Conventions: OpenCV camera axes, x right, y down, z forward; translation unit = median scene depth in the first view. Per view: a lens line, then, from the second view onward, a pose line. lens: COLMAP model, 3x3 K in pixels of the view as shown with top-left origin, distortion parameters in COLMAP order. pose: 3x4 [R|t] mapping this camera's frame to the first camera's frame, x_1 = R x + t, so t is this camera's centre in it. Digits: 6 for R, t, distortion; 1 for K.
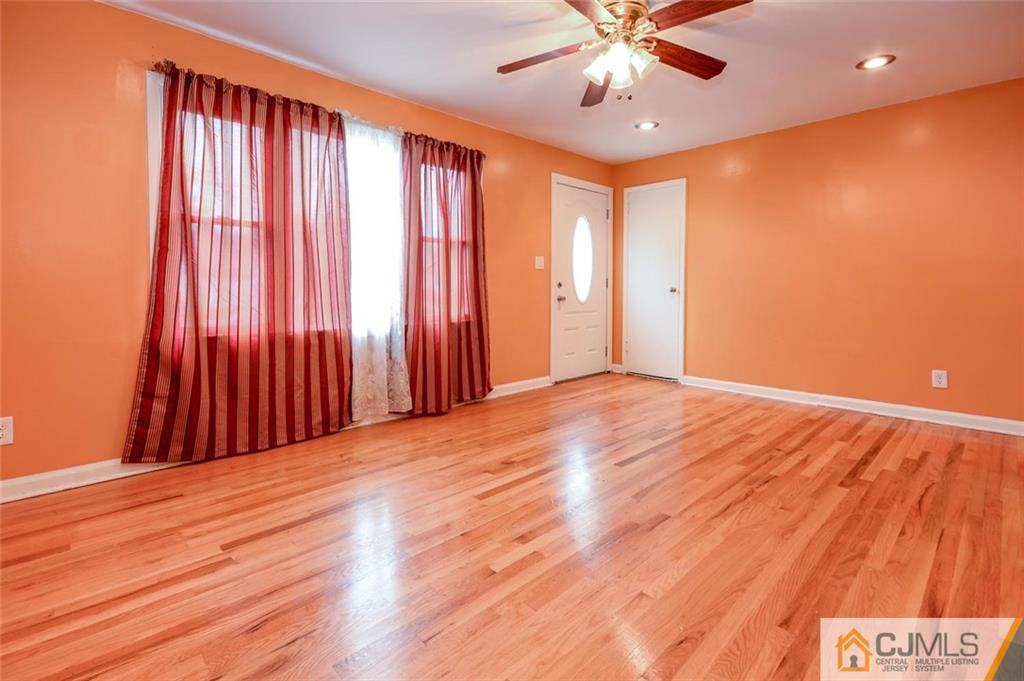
lens RADIAL K [[471.0, 0, 506.6], [0, 471.0, 296.2], [0, 0, 1]] dist [0.017550, -0.000109]
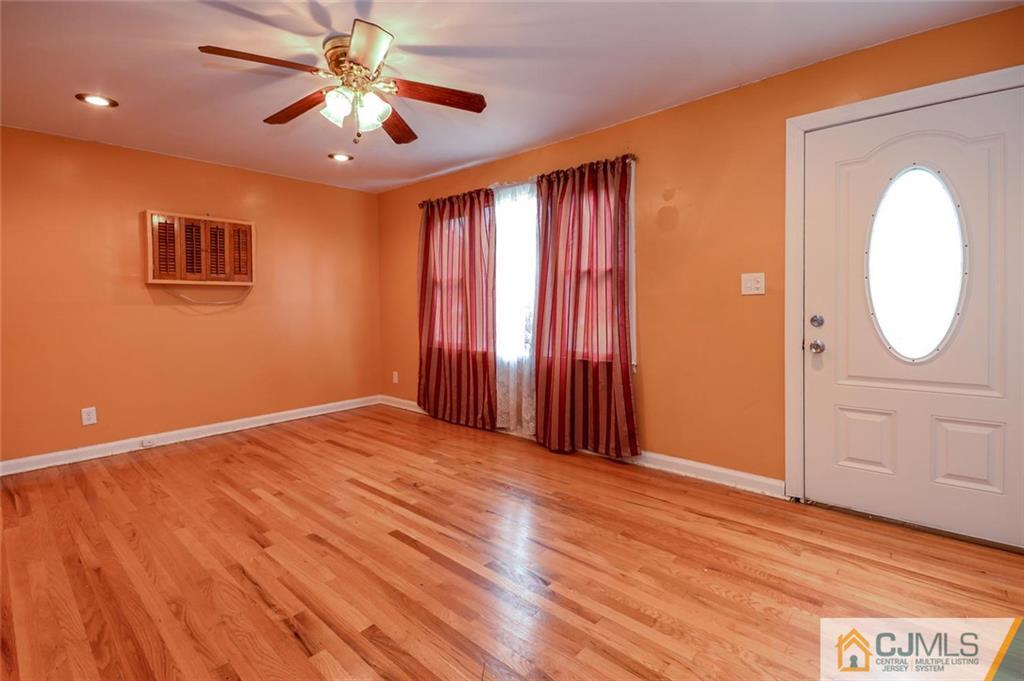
lens RADIAL K [[468.1, 0, 514.3], [0, 468.1, 312.4], [0, 0, 1]] dist [0.006707, -0.000380]
pose [[0.084768, 0.015208, -0.996285, 0.980588], [-0.004655, 0.999879, 0.014867, -0.064683], [0.996390, 0.003377, 0.084829, 0.991748]]
